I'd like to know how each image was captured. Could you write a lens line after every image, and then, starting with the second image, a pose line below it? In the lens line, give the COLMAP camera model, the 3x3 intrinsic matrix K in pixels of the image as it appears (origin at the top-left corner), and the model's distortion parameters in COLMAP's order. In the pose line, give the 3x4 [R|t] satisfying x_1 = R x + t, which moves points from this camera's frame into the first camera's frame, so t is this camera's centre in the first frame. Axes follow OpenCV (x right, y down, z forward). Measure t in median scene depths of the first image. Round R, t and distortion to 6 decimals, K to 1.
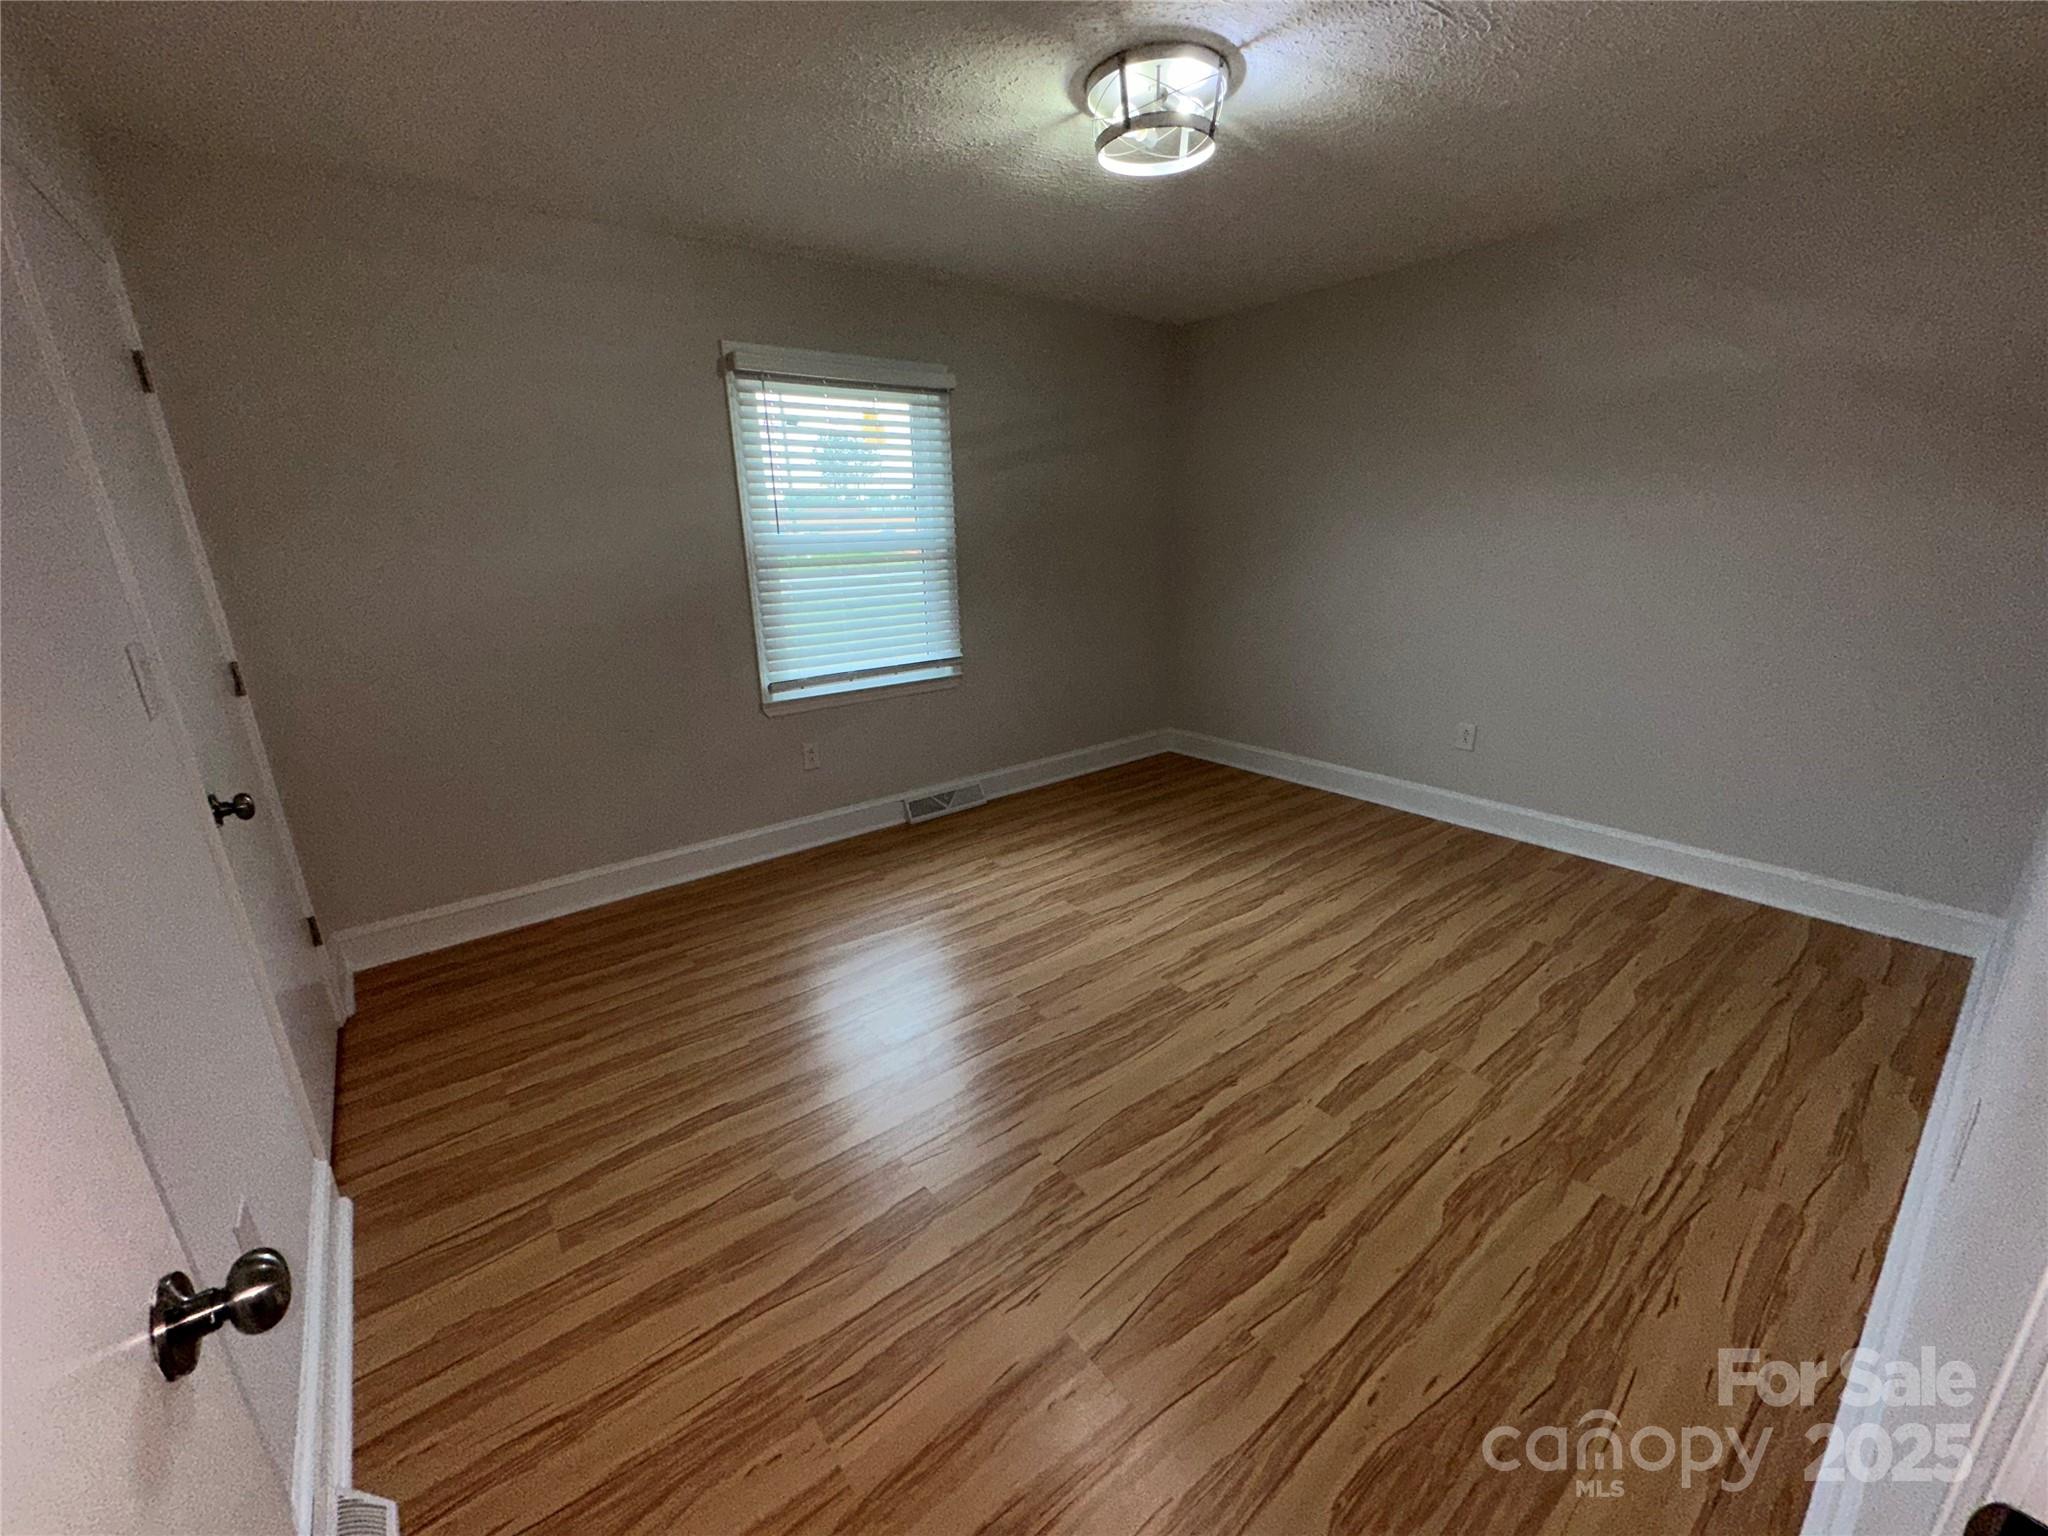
lens RADIAL K [[816.9, 0, 1021.6], [0, 816.9, 765.1], [0, 0, 1]] dist [-0.002751, 0.000710]
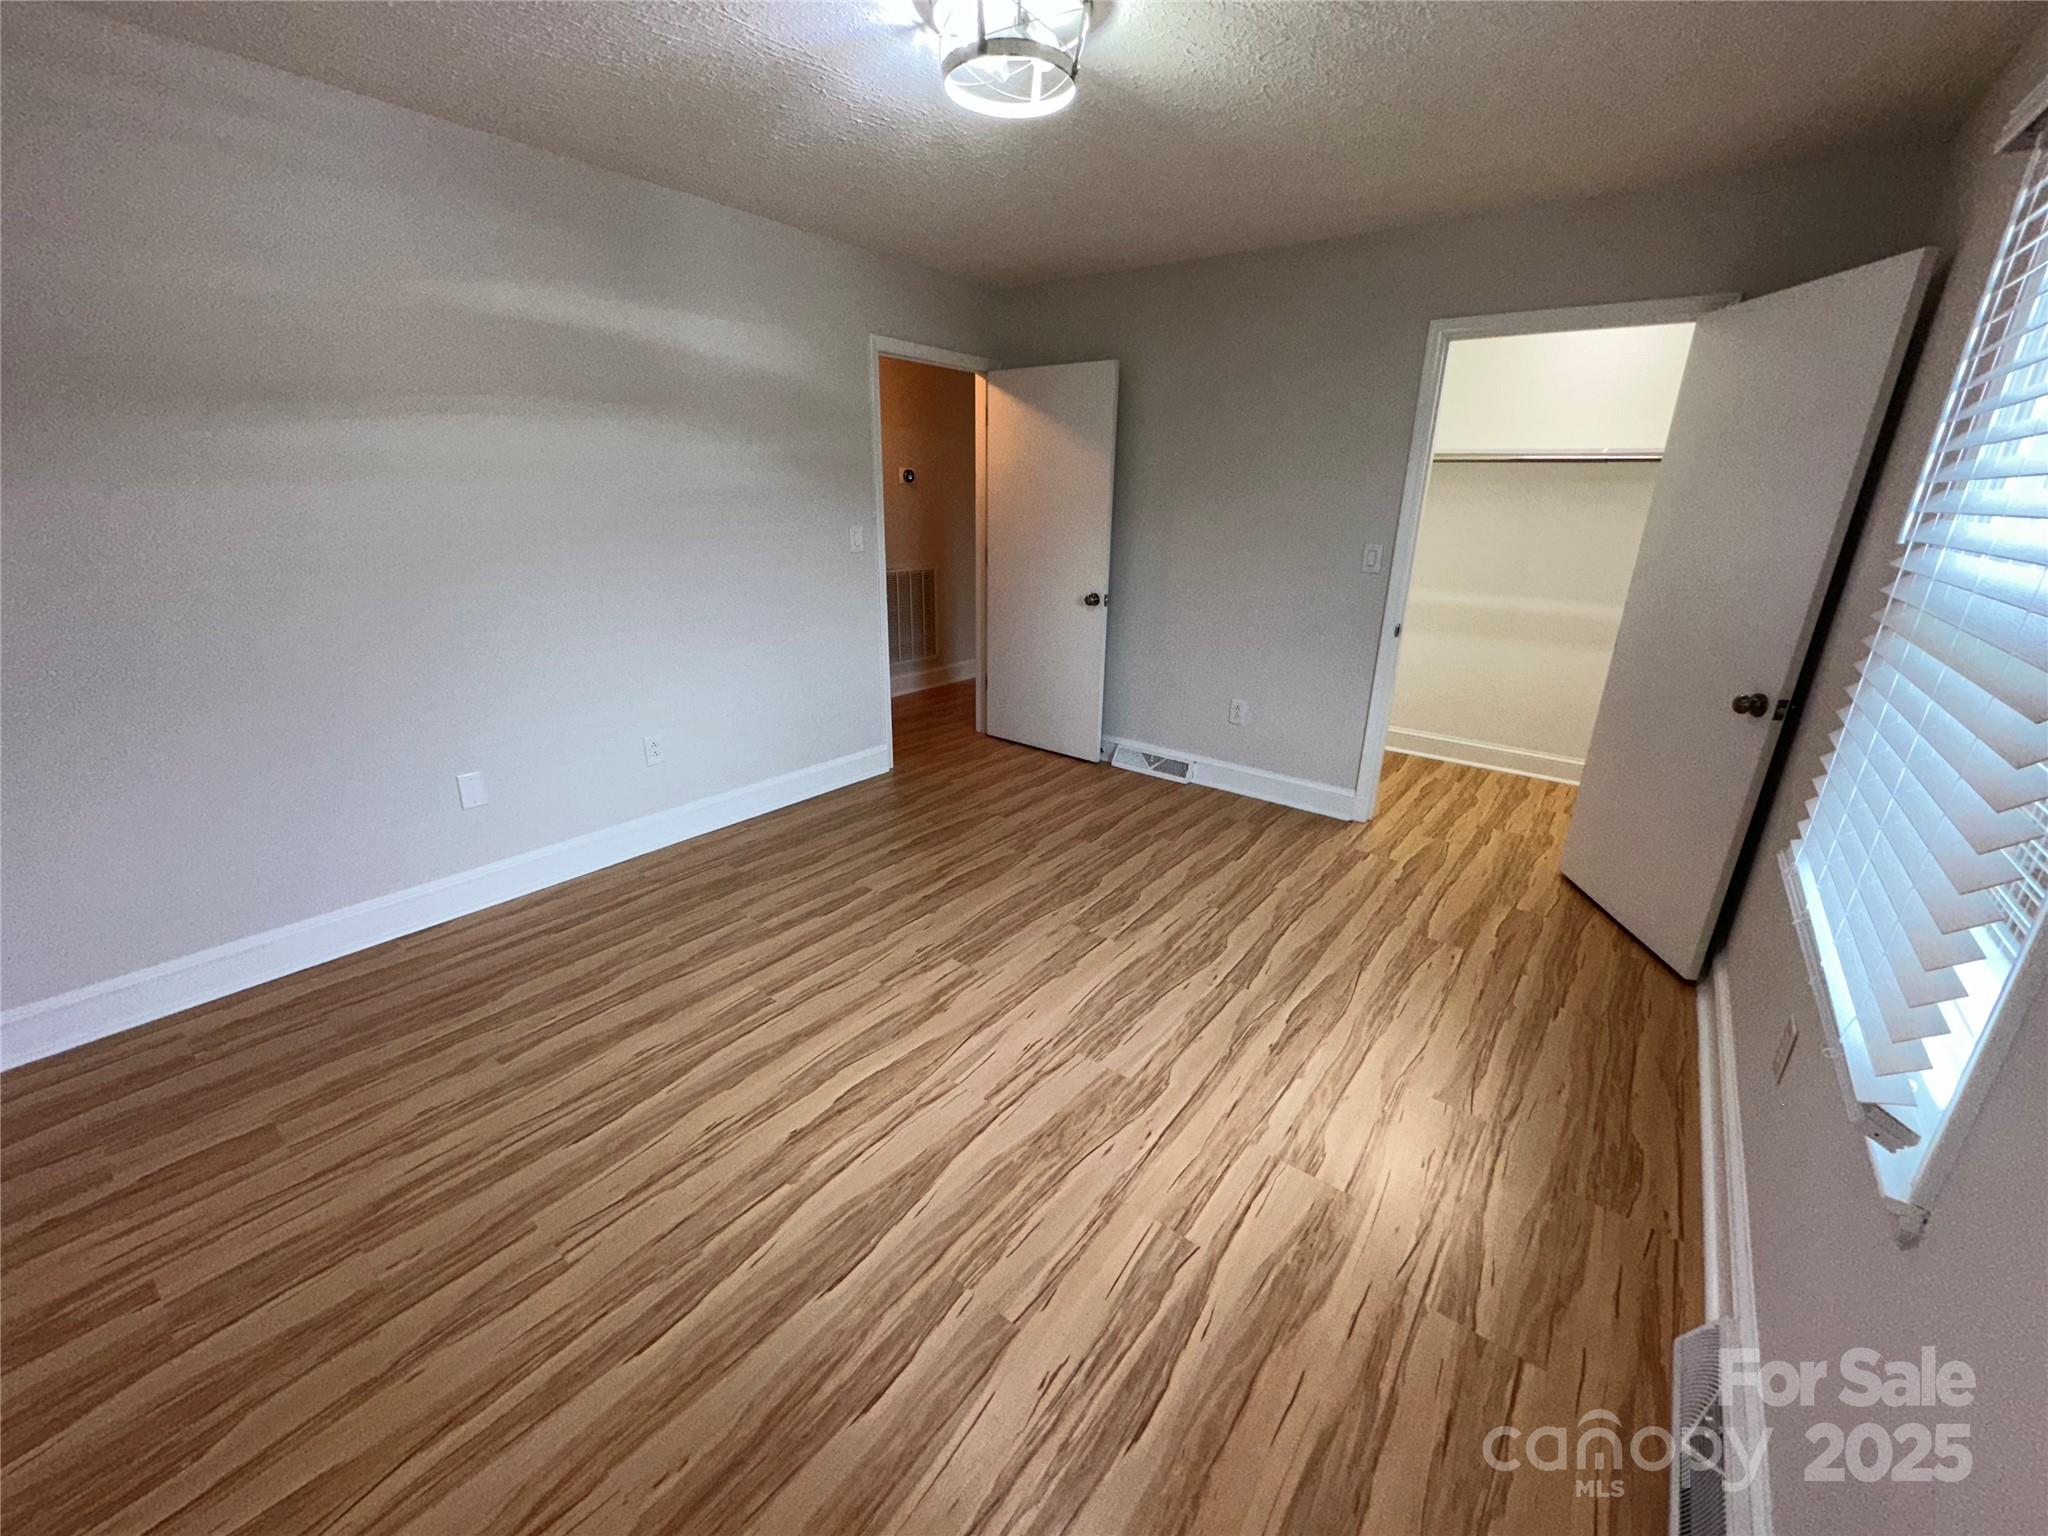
lens RADIAL K [[816.9, 0, 1042.9], [0, 816.9, 762.2], [0, 0, 1]] dist [-0.002751, 0.000710]
pose [[-0.962743, 0.091318, -0.254533, 0.310143], [-0.073910, 0.816558, 0.572512, -0.494348], [0.260122, 0.569995, -0.779386, 1.572183]]
